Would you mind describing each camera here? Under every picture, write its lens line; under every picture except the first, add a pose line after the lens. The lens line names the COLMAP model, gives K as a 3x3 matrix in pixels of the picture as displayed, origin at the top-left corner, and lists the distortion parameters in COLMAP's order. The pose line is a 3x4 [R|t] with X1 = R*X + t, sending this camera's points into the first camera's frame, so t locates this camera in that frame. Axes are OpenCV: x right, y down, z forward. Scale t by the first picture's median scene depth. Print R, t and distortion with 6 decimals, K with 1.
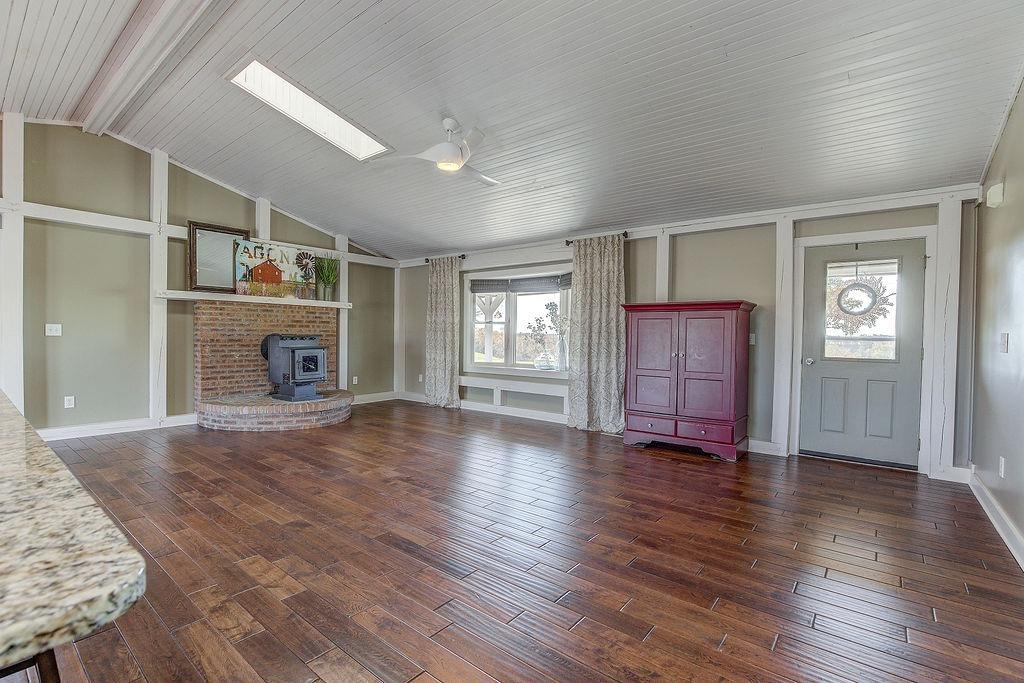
lens RADIAL K [[470.0, 0, 510.8], [0, 470.0, 343.7], [0, 0, 1]] dist [-0.016326, 0.000255]
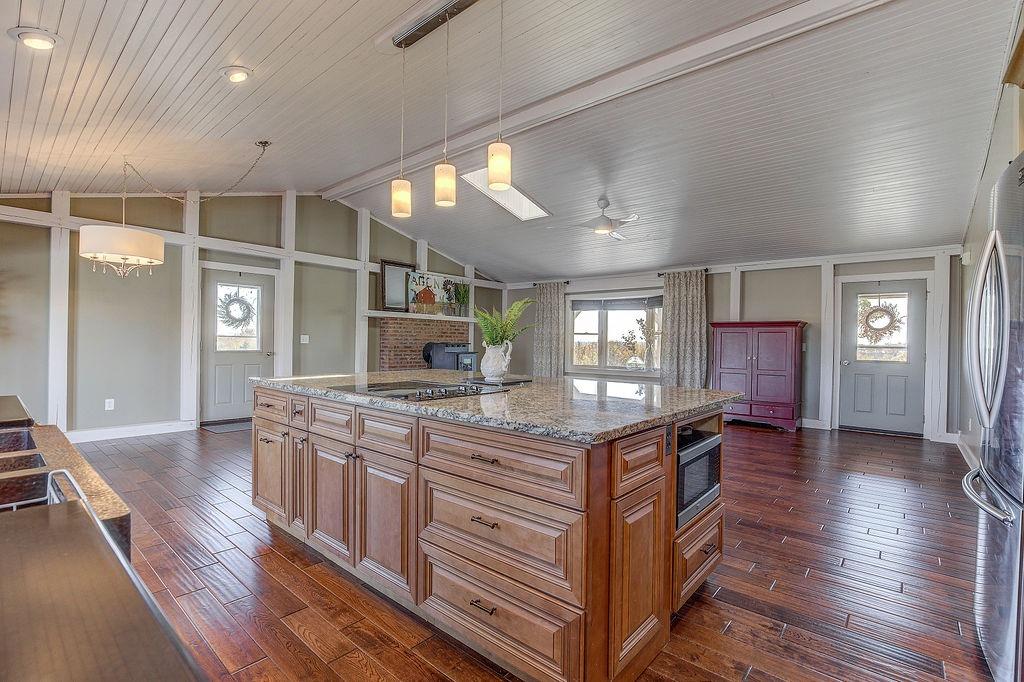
lens RADIAL K [[469.4, 0, 514.1], [0, 469.4, 342.4], [0, 0, 1]] dist [-0.025273, 0.005727]
pose [[0.999505, 0.002384, -0.031374, -0.248770], [-0.002970, 0.999821, -0.018669, 0.003672], [0.031324, 0.018753, 0.999333, -0.339517]]
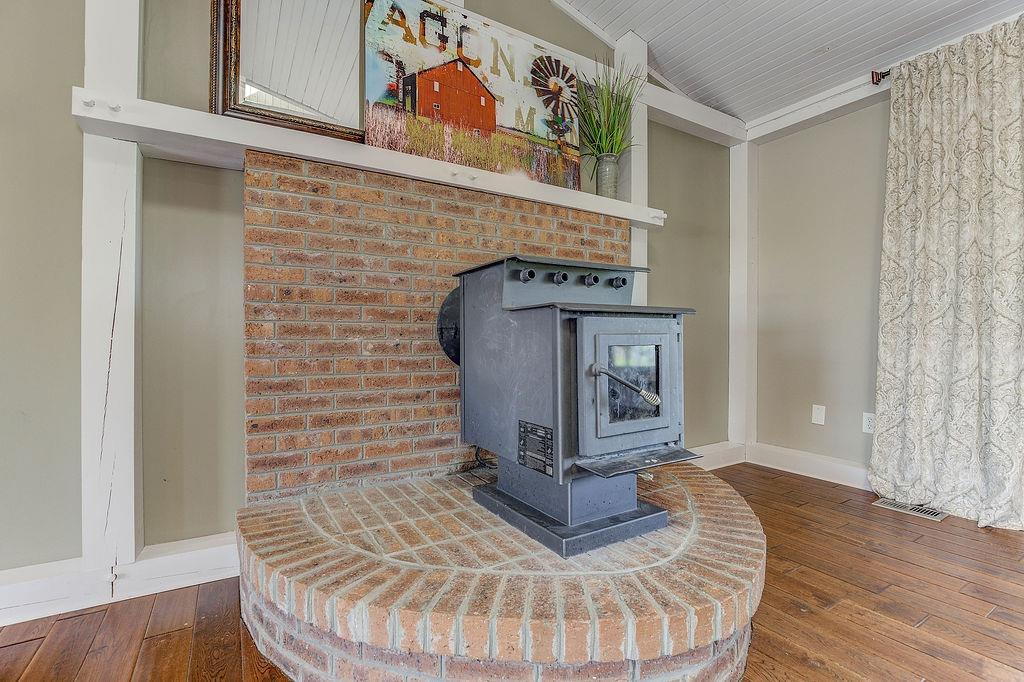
lens RADIAL K [[469.4, 0, 514.1], [0, 469.4, 342.4], [0, 0, 1]] dist [-0.025273, 0.005727]
pose [[0.940002, -0.005572, -0.341122, -0.401980], [0.000306, 0.999880, -0.015488, 0.027333], [0.341167, 0.014454, 0.939891, 0.765366]]
